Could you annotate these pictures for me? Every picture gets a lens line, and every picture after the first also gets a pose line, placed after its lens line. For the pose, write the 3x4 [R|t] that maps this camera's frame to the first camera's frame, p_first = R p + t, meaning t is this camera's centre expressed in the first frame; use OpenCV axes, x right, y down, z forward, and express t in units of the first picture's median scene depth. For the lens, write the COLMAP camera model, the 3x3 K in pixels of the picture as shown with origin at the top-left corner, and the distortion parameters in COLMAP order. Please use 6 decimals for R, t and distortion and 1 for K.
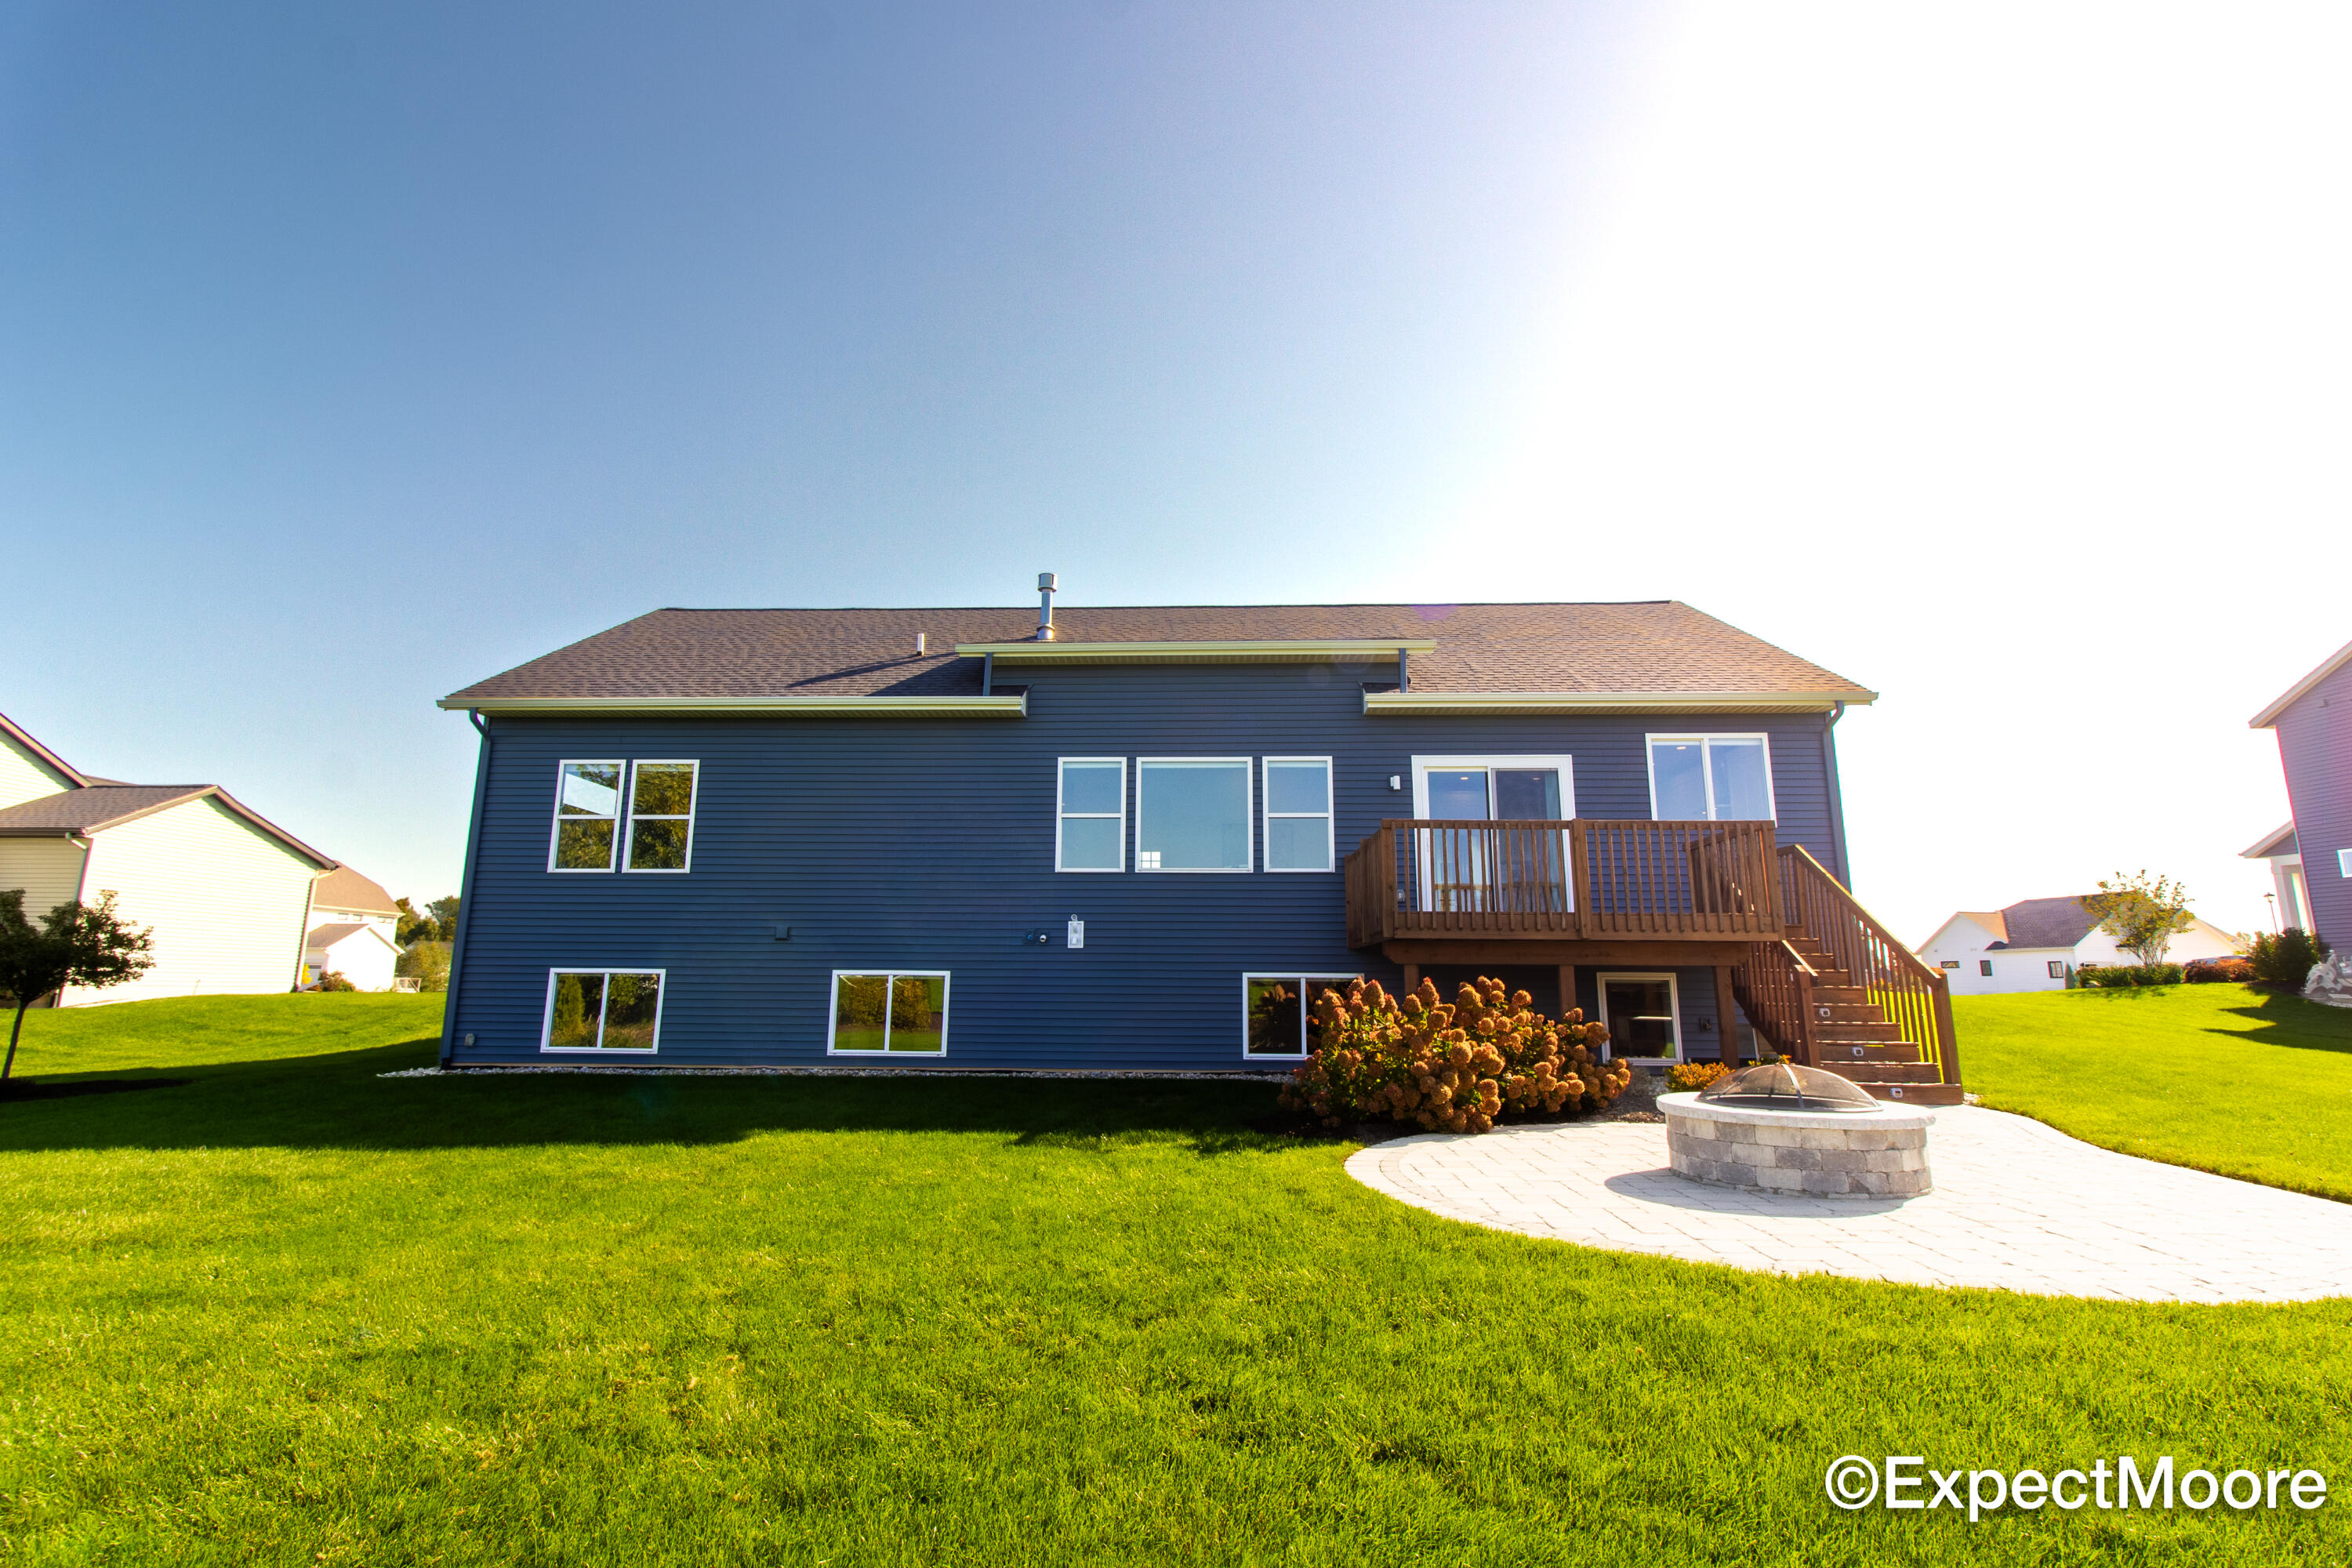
lens RADIAL K [[1084.4, 0, 1186.0], [0, 1084.4, 800.0], [0, 0, 1]] dist [0.010512, -0.000990]
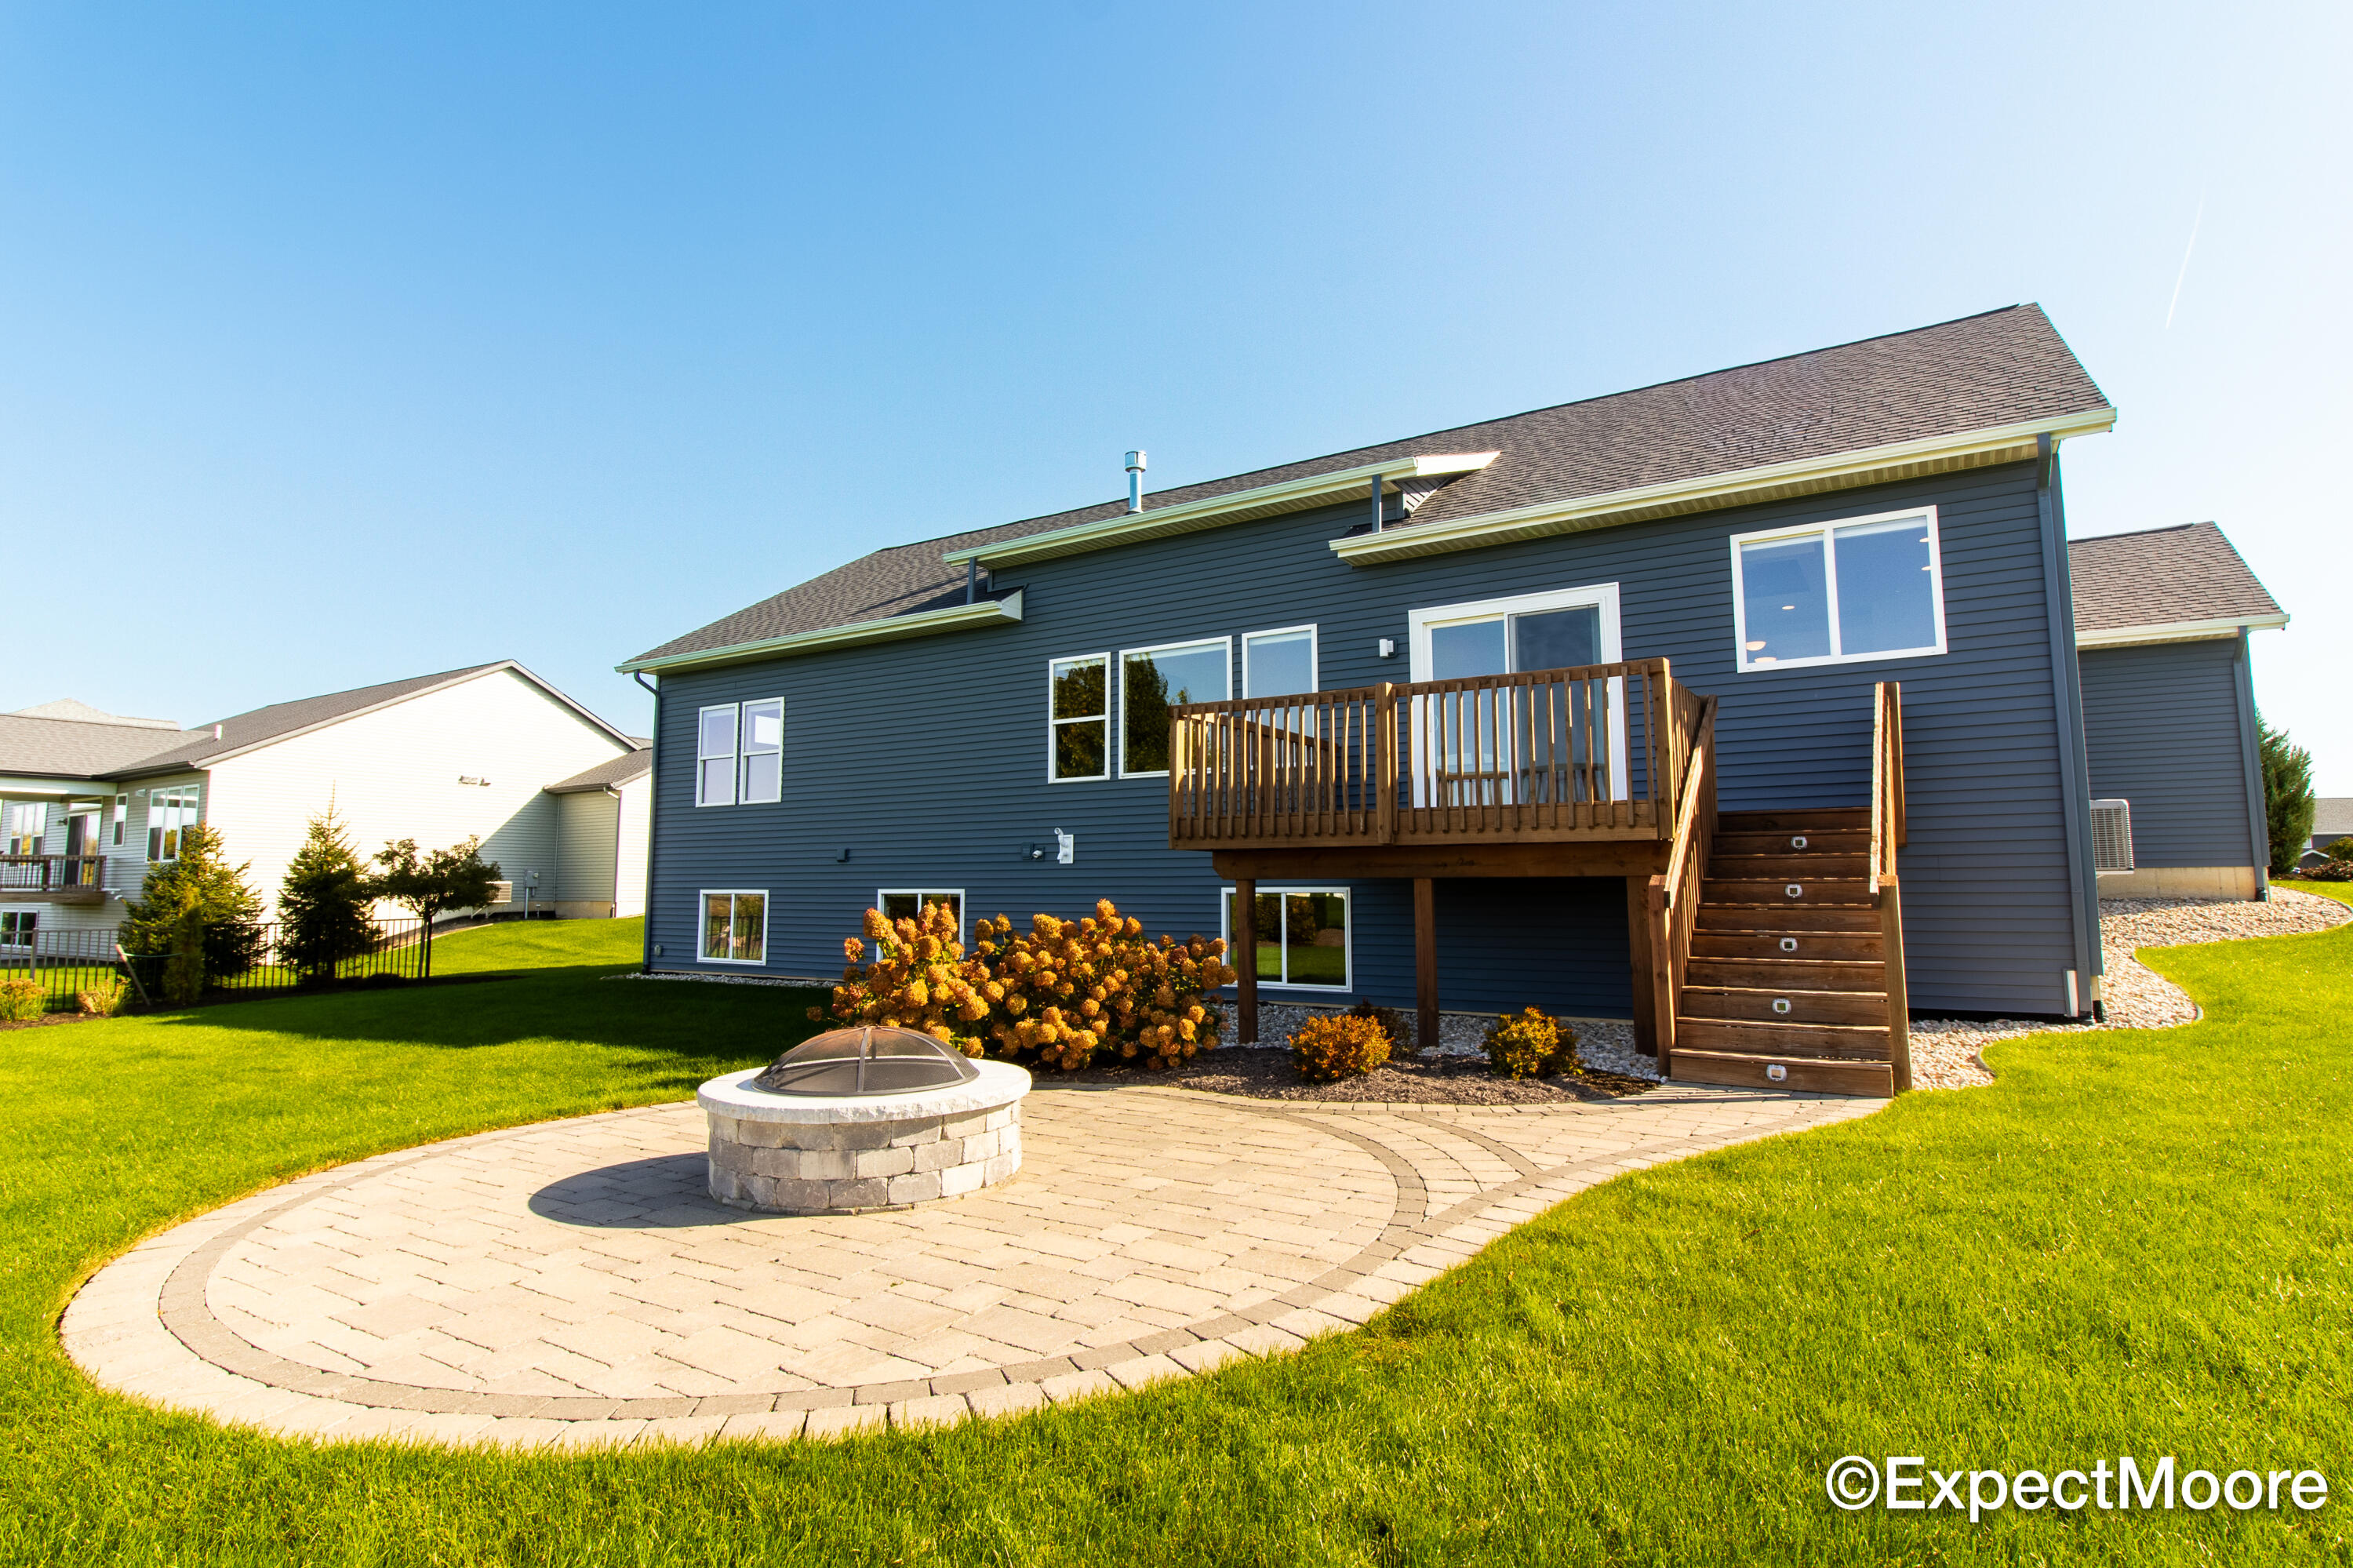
lens RADIAL K [[1216.8, 0, 1176.3], [0, 1216.8, 778.1], [0, 0, 1]] dist [0.004013, 0.000283]
pose [[0.863909, -0.056379, -0.500482, 0.498499], [0.099893, 0.993154, 0.060553, 0.009363], [0.493642, -0.102307, 0.863626, 0.146557]]
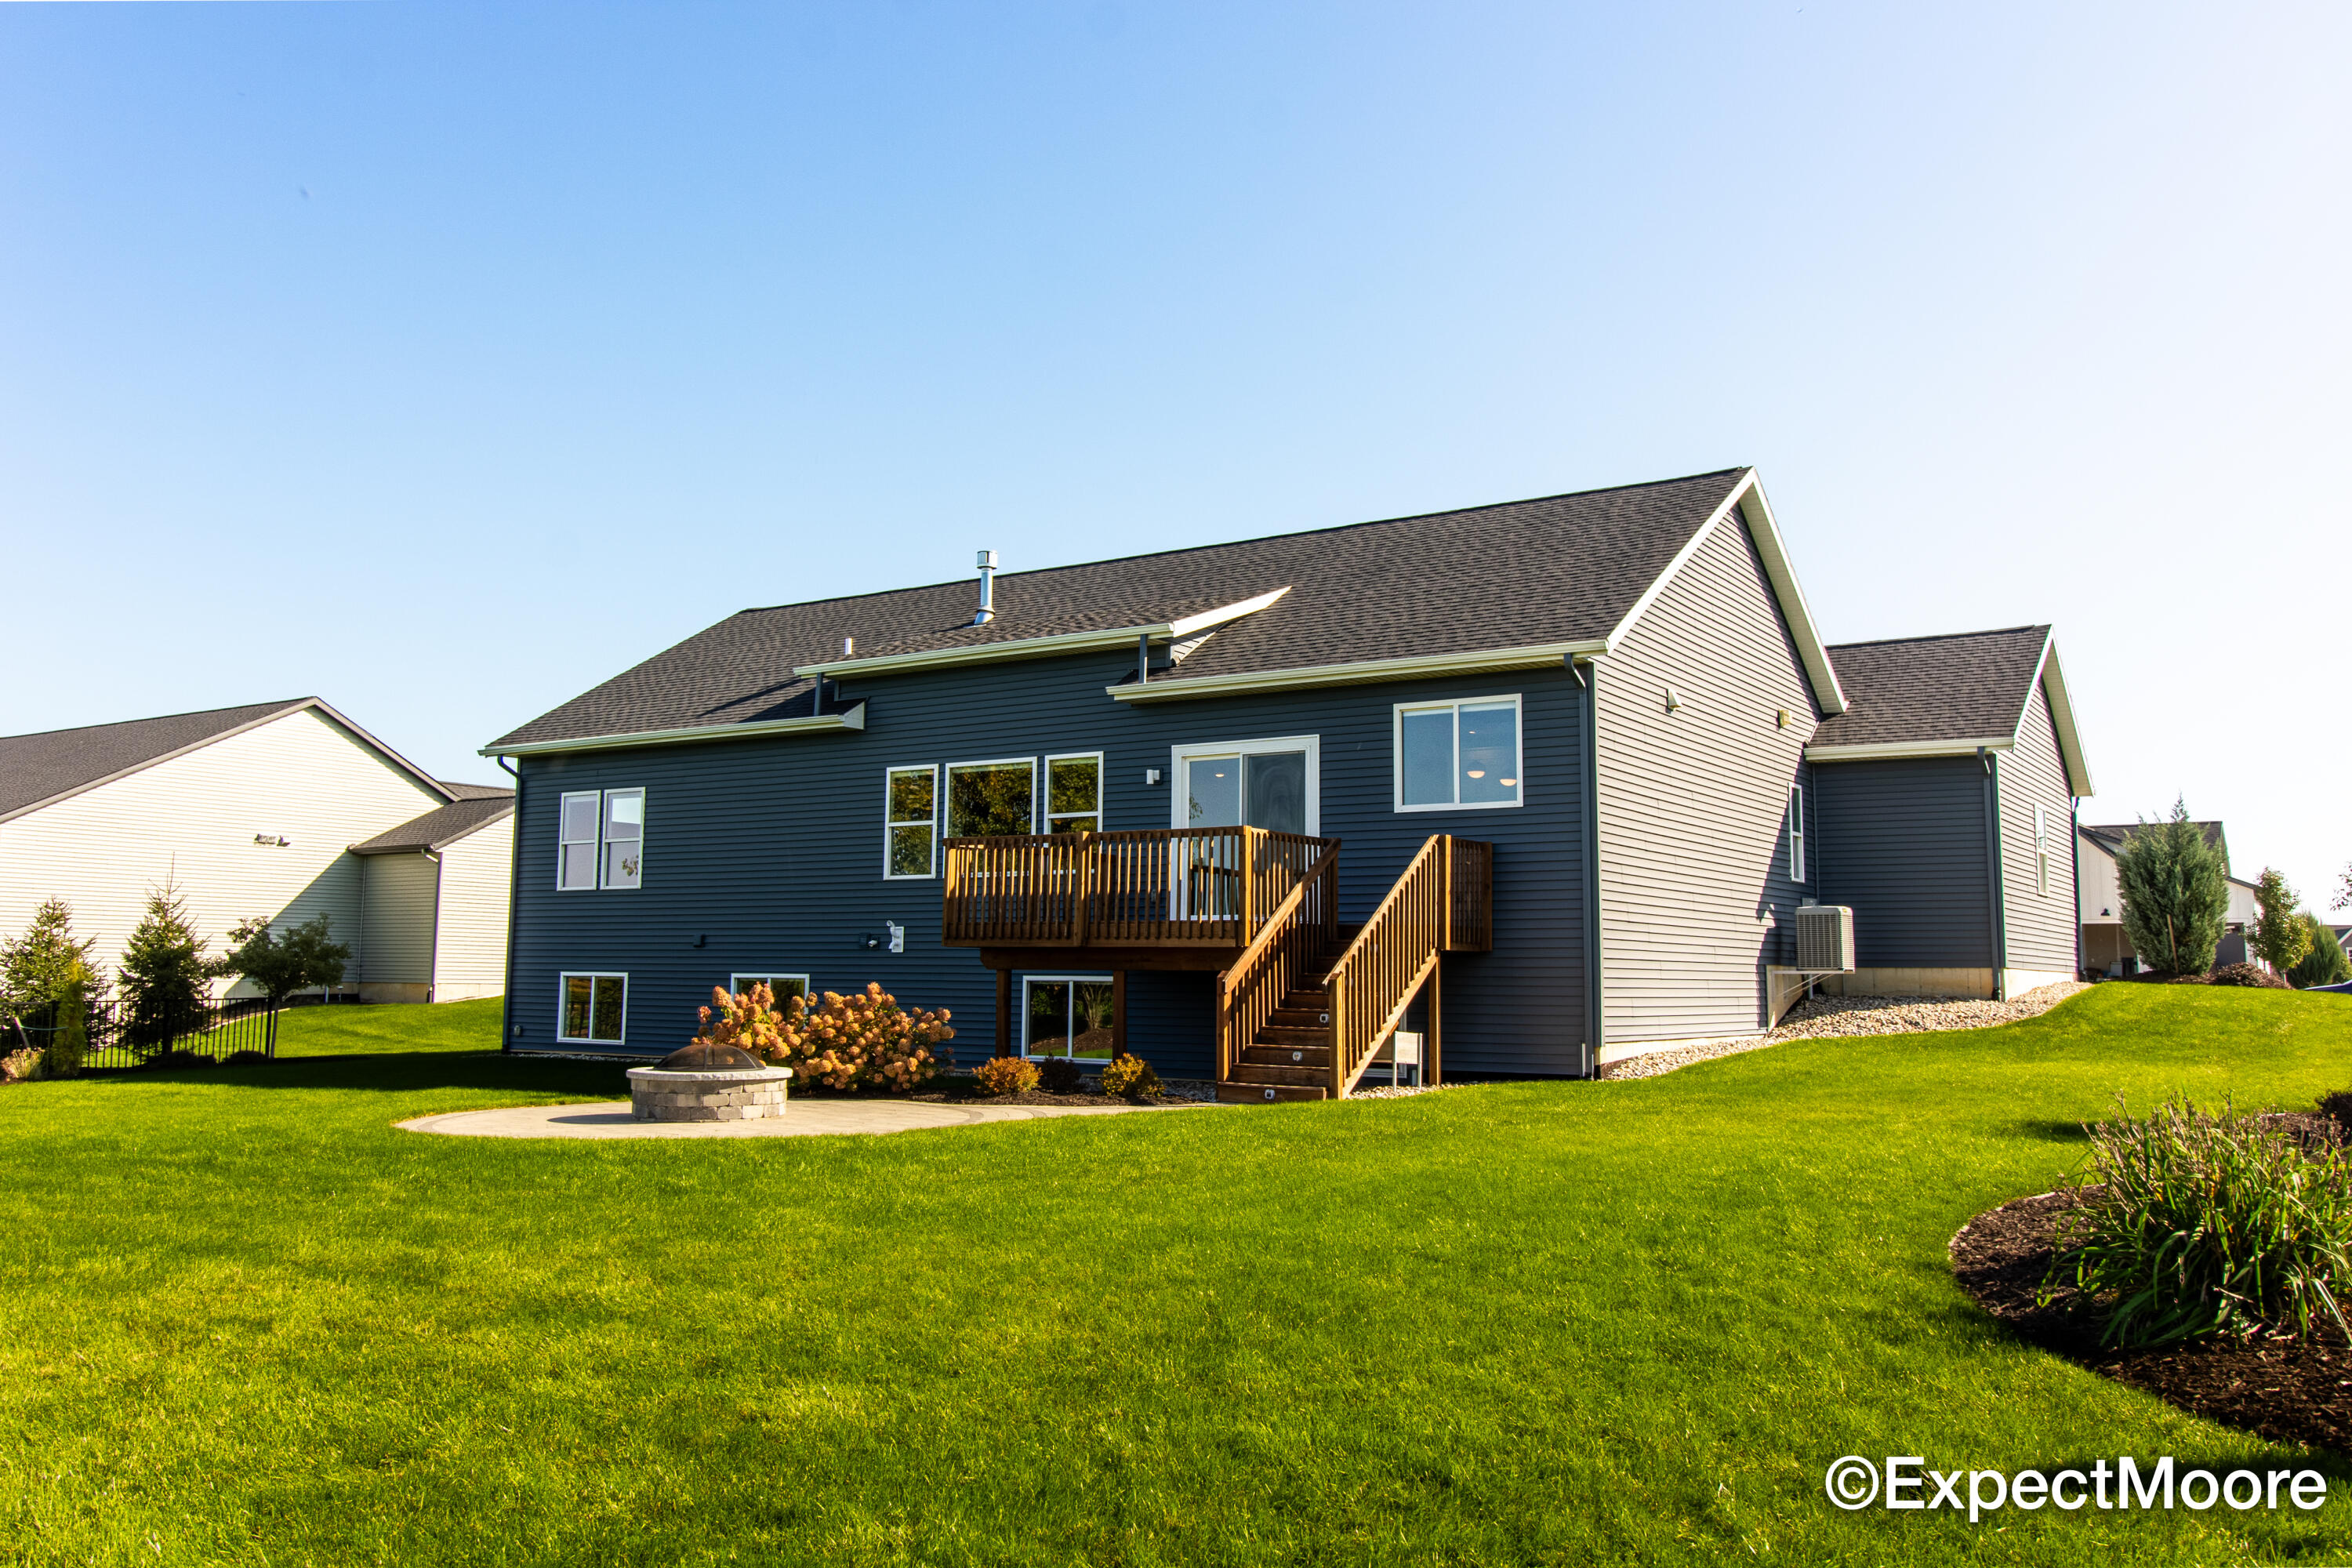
lens RADIAL K [[1953.5, 0, 1177.5], [0, 1953.5, 779.7], [0, 0, 1]] dist [0.003303, 0.013312]
pose [[0.849705, -0.053378, -0.524549, 1.100476], [0.091866, 0.994633, 0.047598, -0.091749], [0.519194, -0.088632, 0.850048, -0.435131]]
